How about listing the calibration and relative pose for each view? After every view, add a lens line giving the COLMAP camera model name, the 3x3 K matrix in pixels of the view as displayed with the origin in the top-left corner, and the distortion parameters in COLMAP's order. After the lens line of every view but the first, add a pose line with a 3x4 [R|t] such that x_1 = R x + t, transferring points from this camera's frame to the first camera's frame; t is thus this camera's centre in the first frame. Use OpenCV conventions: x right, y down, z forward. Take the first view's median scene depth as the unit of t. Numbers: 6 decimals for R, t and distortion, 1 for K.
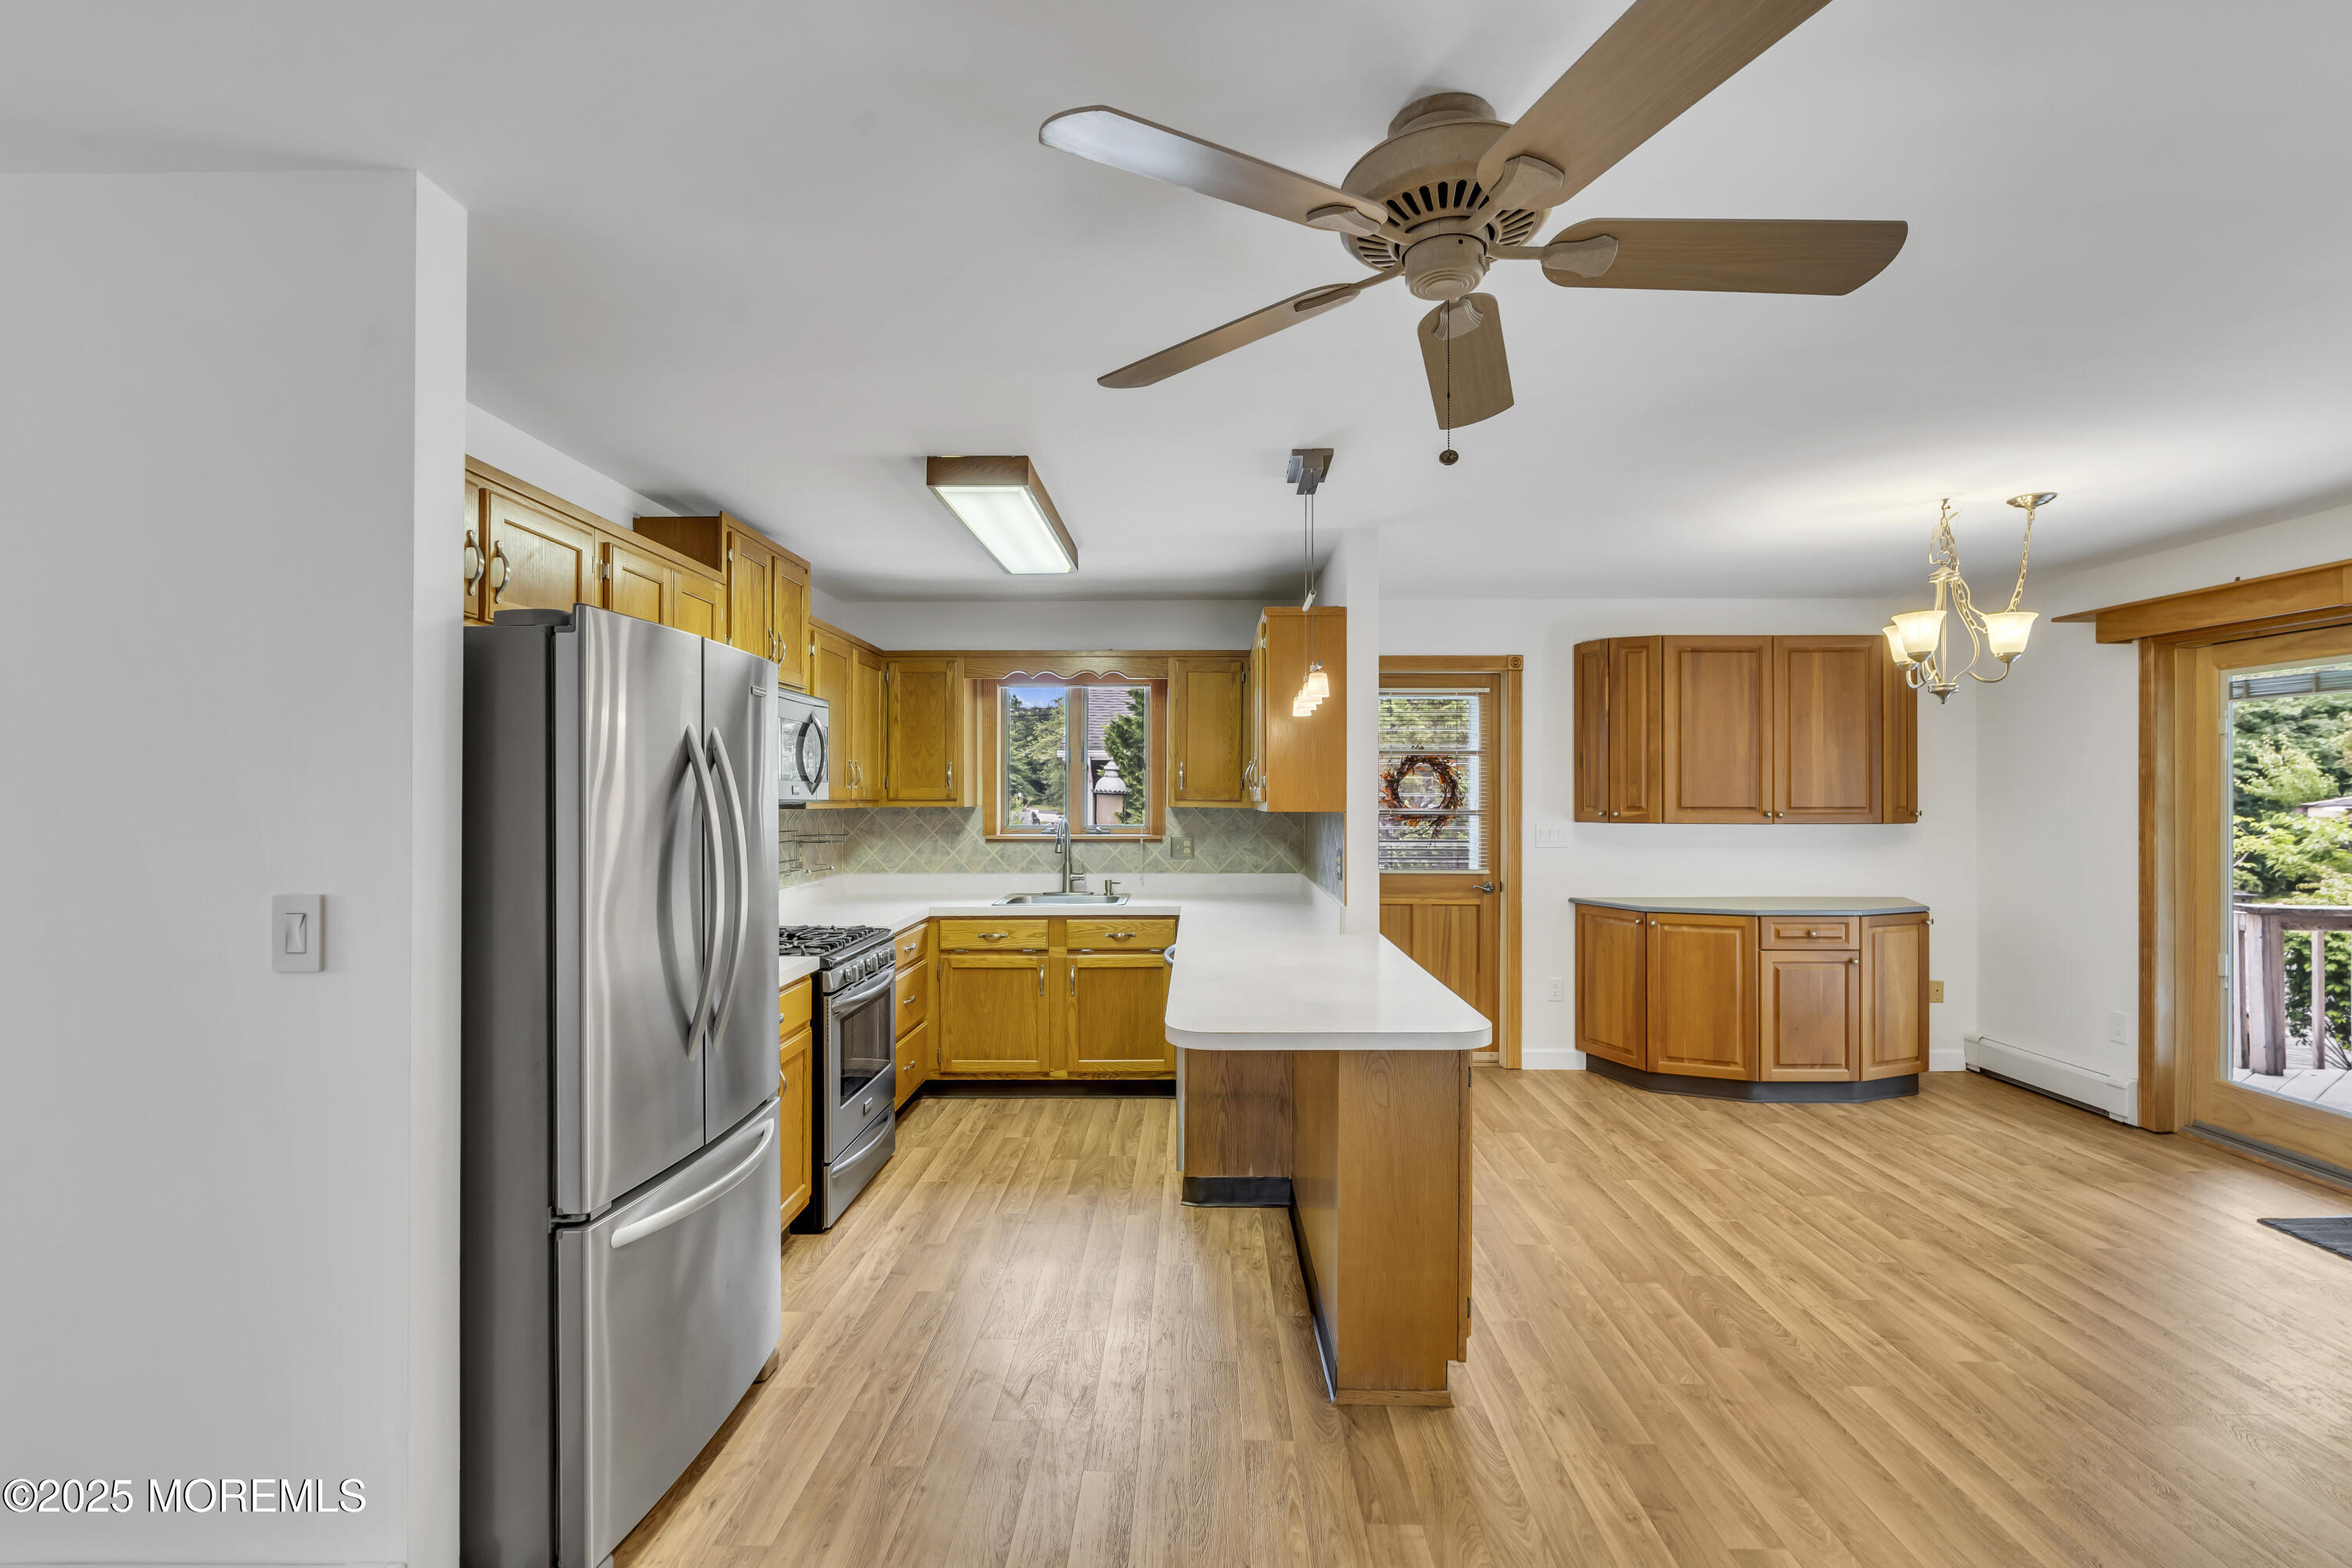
lens RADIAL K [[1064.3, 0, 1182.0], [0, 1064.3, 789.5], [0, 0, 1]] dist [-0.008167, 0.004926]
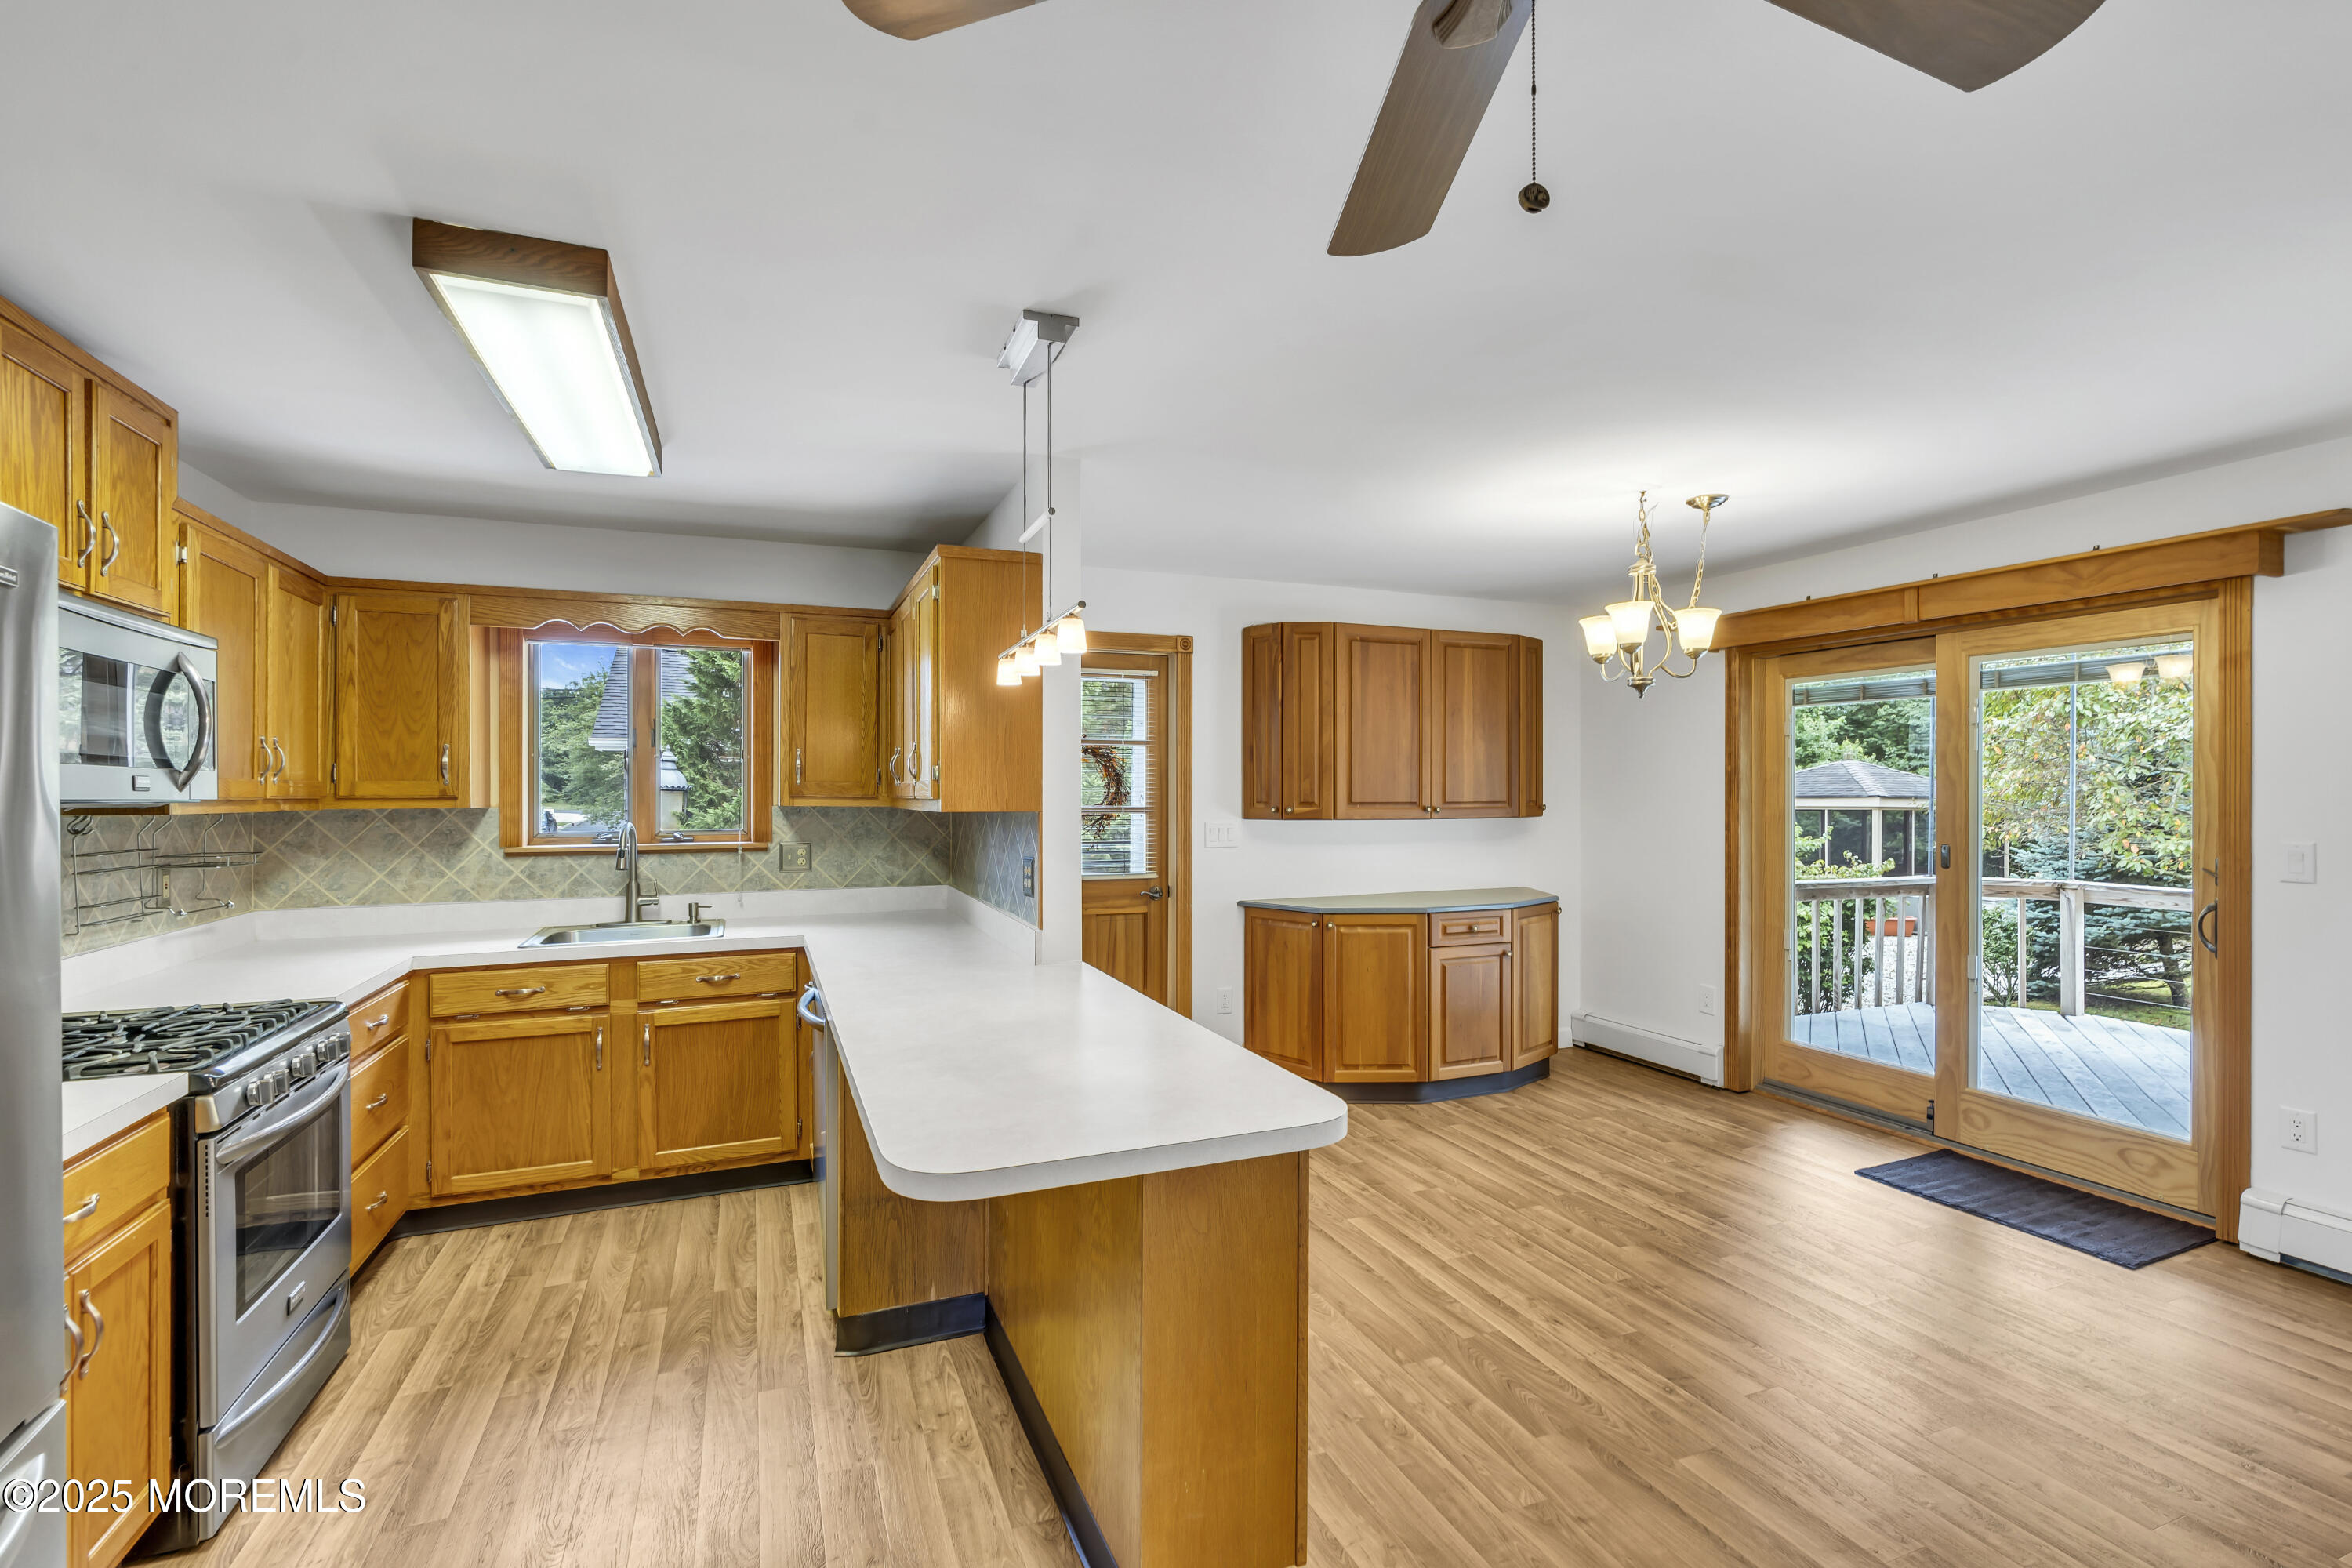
lens RADIAL K [[1064.3, 0, 1182.0], [0, 1064.3, 789.5], [0, 0, 1]] dist [-0.008167, 0.004926]
pose [[0.920447, -0.001245, 0.390866, -0.049902], [-0.000318, 0.999992, 0.003934, 0.001086], [-0.390868, -0.003746, 0.920439, 0.186586]]
